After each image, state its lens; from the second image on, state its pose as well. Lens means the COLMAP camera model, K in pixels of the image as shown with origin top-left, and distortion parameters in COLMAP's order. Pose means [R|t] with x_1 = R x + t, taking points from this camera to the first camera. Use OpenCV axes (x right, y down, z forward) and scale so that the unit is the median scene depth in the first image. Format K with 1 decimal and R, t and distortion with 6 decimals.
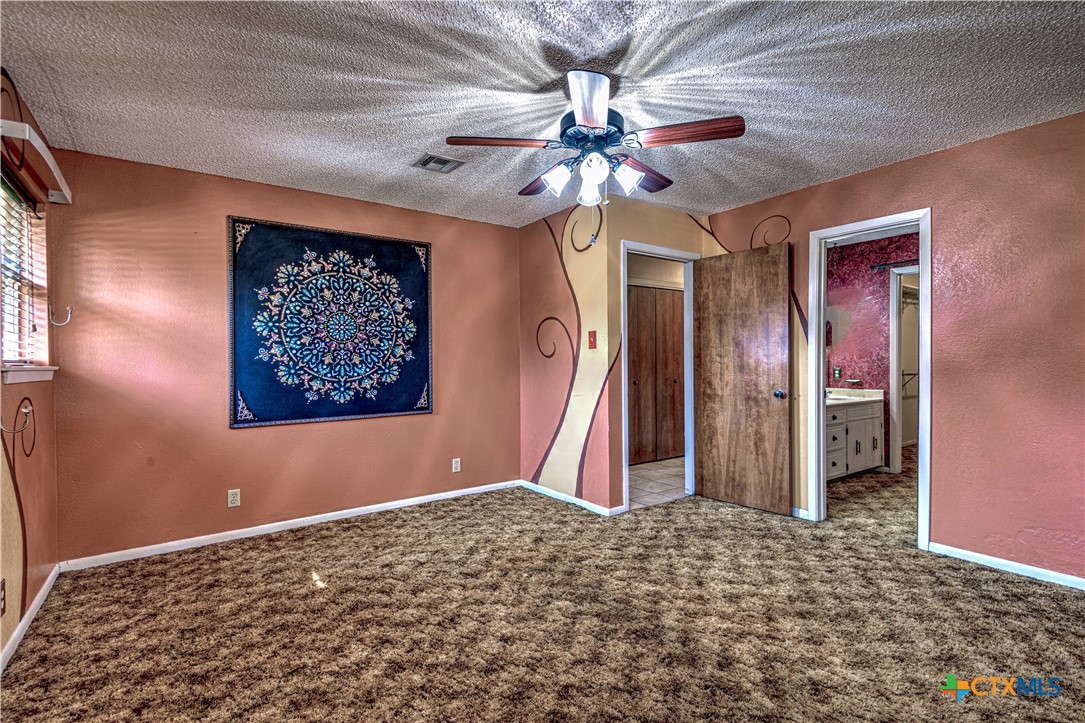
lens RADIAL K [[508.0, 0, 549.2], [0, 508.0, 362.5], [0, 0, 1]] dist [-0.001612, -0.000312]
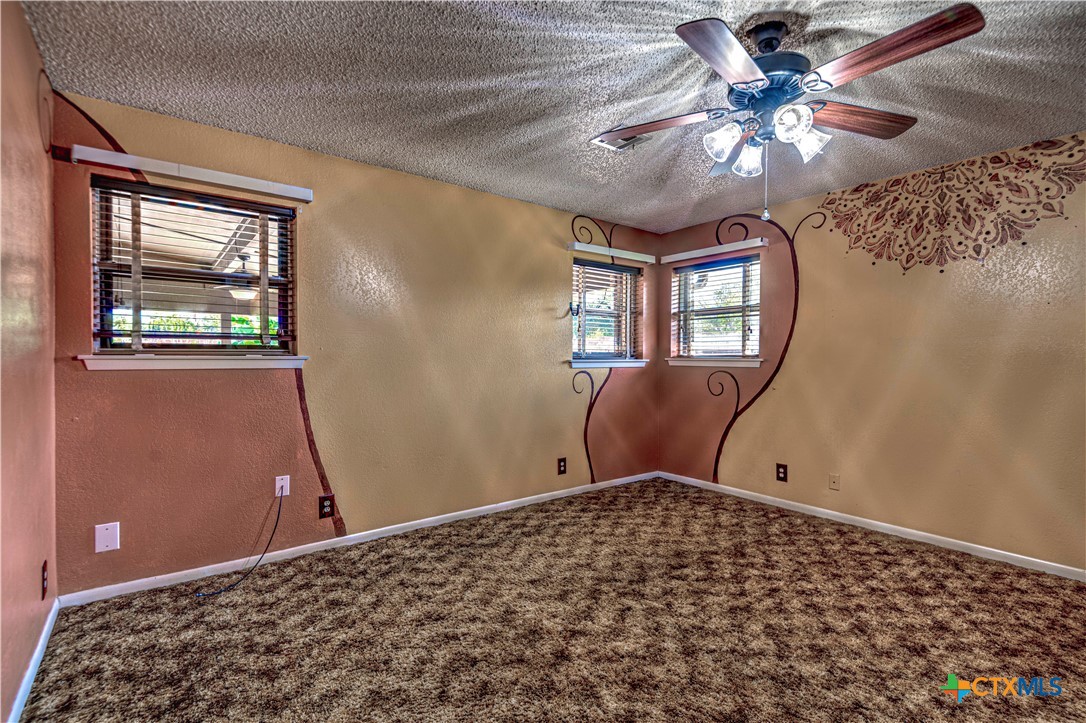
lens RADIAL K [[508.5, 0, 549.7], [0, 508.5, 362.5], [0, 0, 1]] dist [-0.001612, -0.000312]
pose [[-0.999491, 0.002220, -0.031840, 0.527418], [0.001721, 0.999875, 0.015687, -0.015358], [0.031871, 0.015624, -0.999370, 2.054764]]
